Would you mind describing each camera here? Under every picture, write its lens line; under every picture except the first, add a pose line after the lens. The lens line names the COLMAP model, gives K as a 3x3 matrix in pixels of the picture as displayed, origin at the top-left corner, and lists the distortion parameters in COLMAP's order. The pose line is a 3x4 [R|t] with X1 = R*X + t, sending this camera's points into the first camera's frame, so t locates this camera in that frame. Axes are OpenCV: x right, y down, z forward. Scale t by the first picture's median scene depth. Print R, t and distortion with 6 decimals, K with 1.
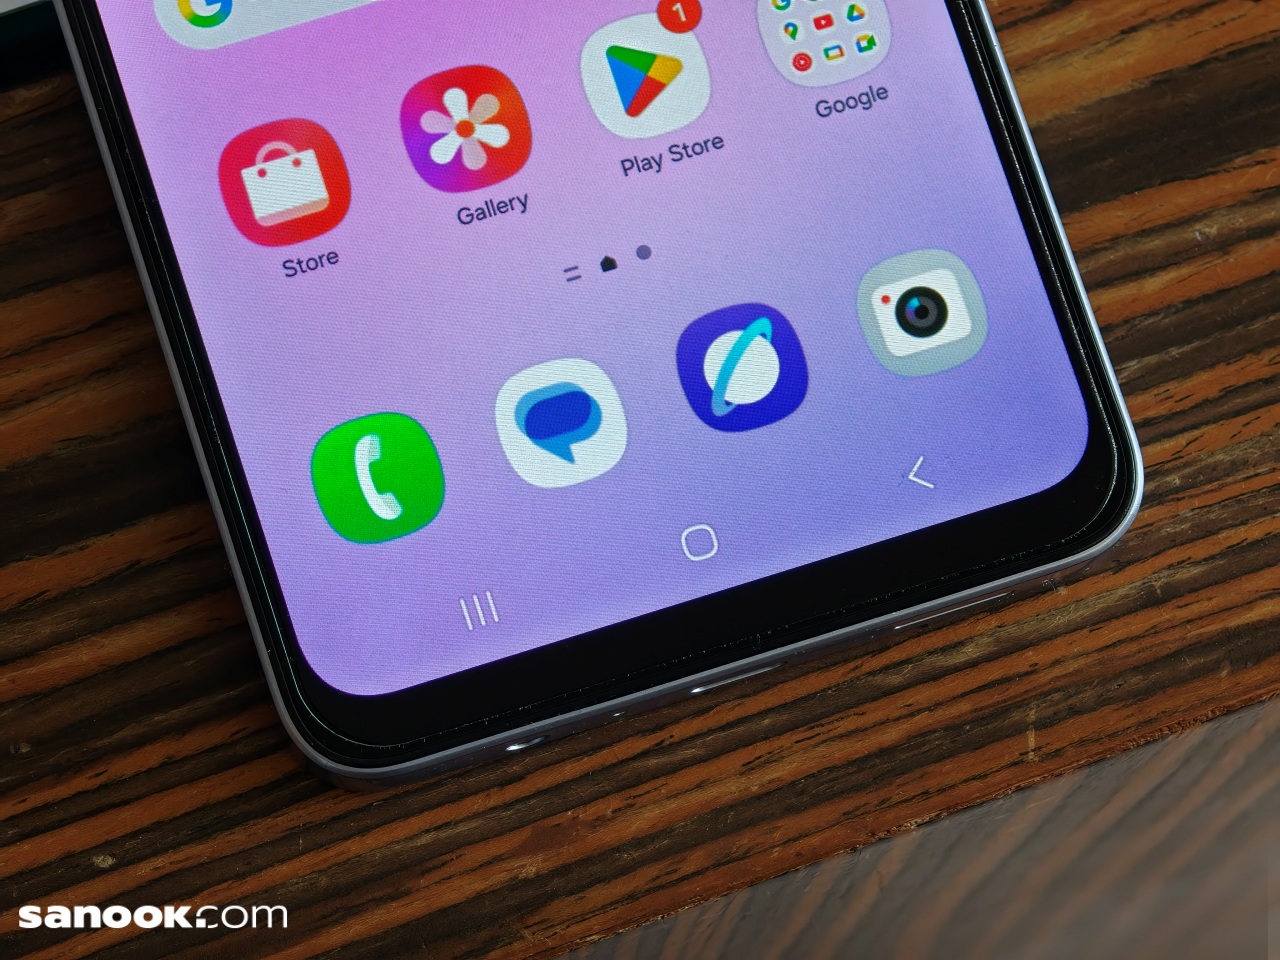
lens RADIAL K [[4976.8, 0, 637.8], [0, 4976.8, 480.3], [0, 0, 1]] dist [0.107486, 0.000000]
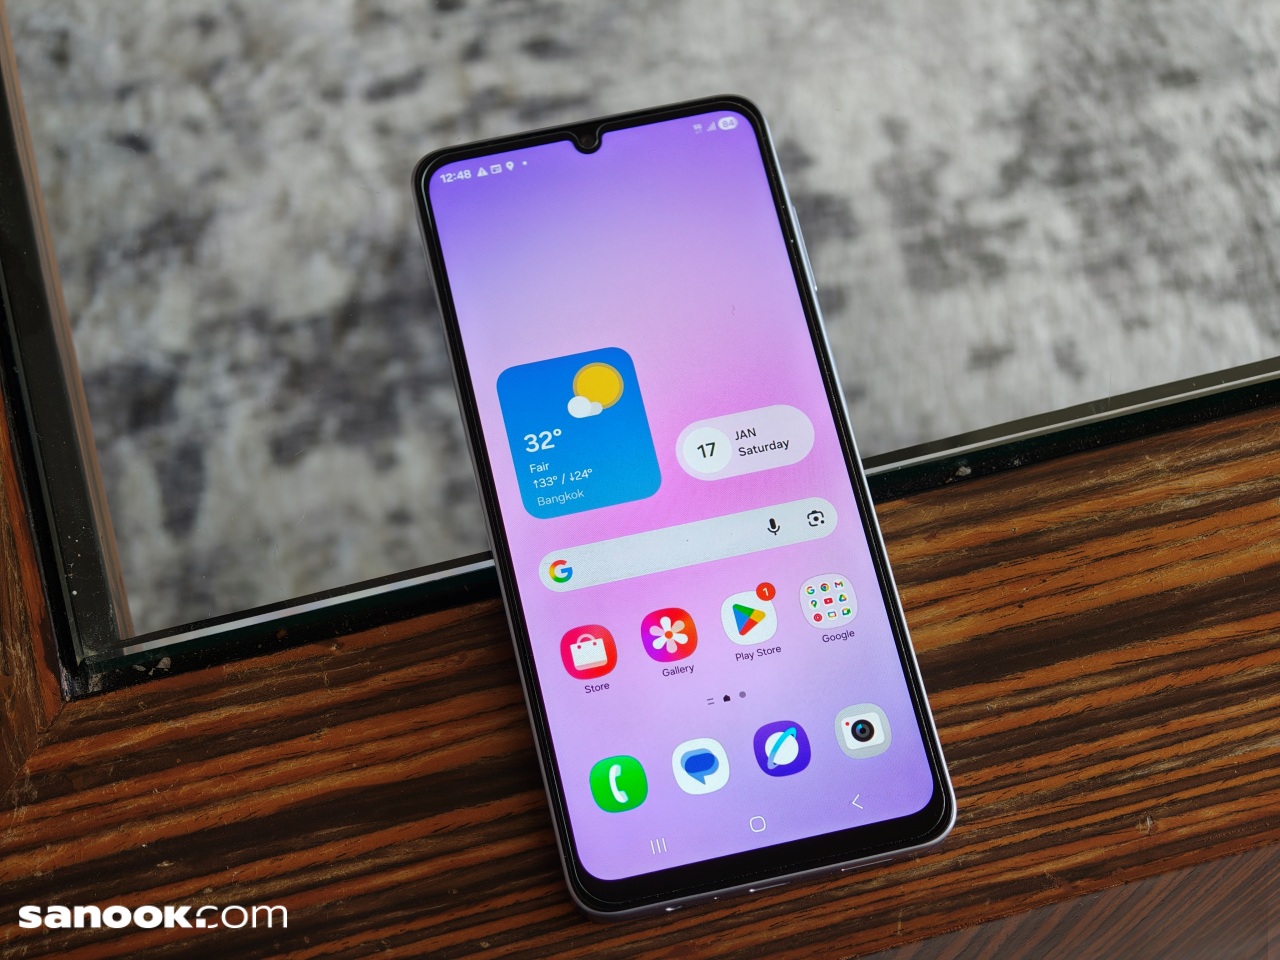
lens RADIAL K [[2491.9, 0, 613.4], [0, 2491.9, 474.0], [0, 0, 1]] dist [0.007816, 0.000000]
pose [[0.995587, 0.072852, -0.059155, 0.002369], [-0.080908, 0.985710, -0.147750, 0.028006], [0.047546, 0.151884, 0.987254, -0.145375]]
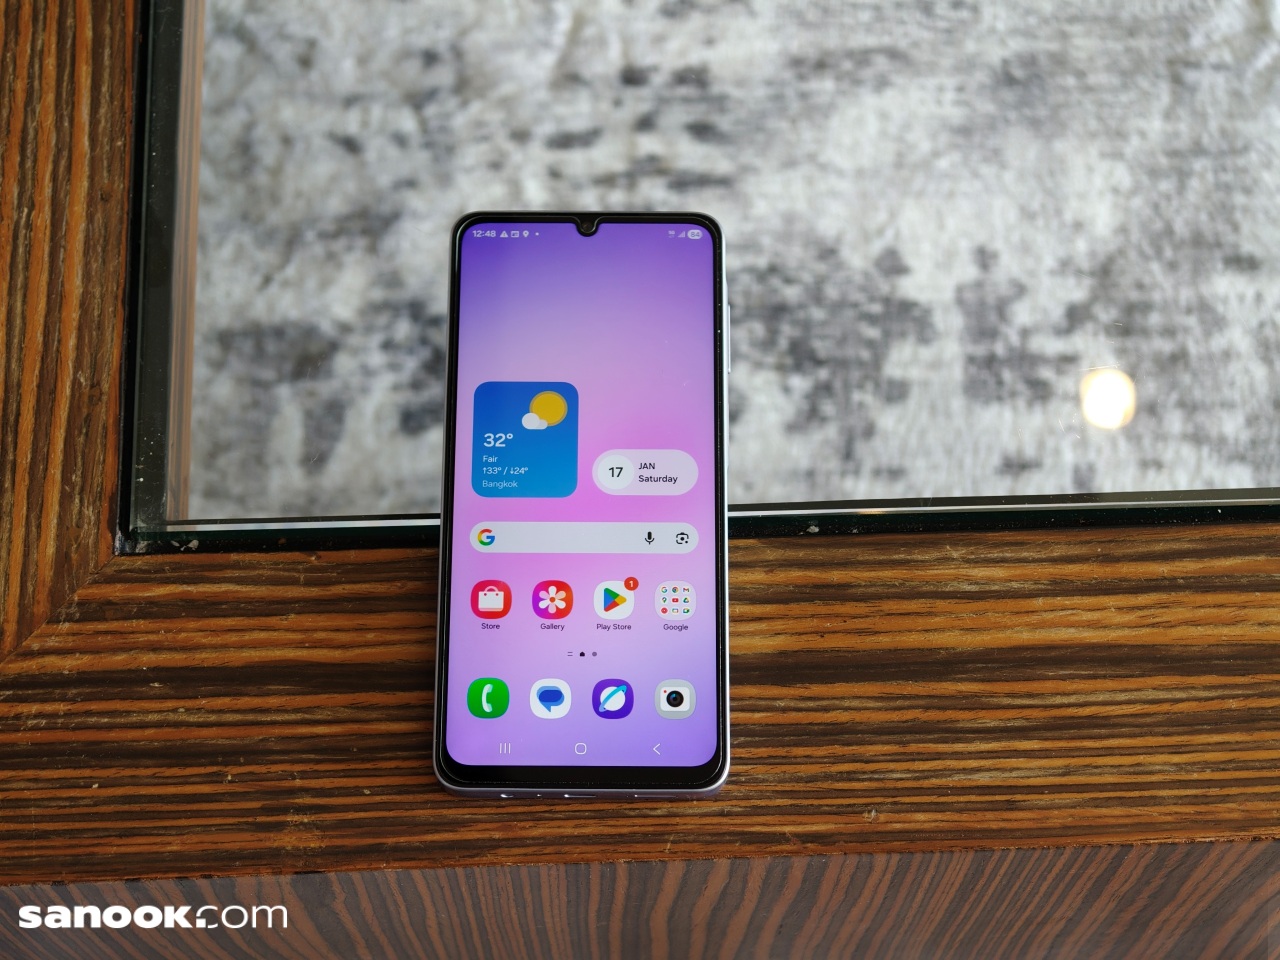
lens RADIAL K [[2491.9, 0, 643.3], [0, 2491.9, 469.7], [0, 0, 1]] dist [0.007816, 0.000000]
pose [[0.948901, 0.273113, -0.158100, 0.241179], [-0.295768, 0.944376, -0.143788, 0.058675], [0.110036, 0.183201, 0.976898, -0.515746]]
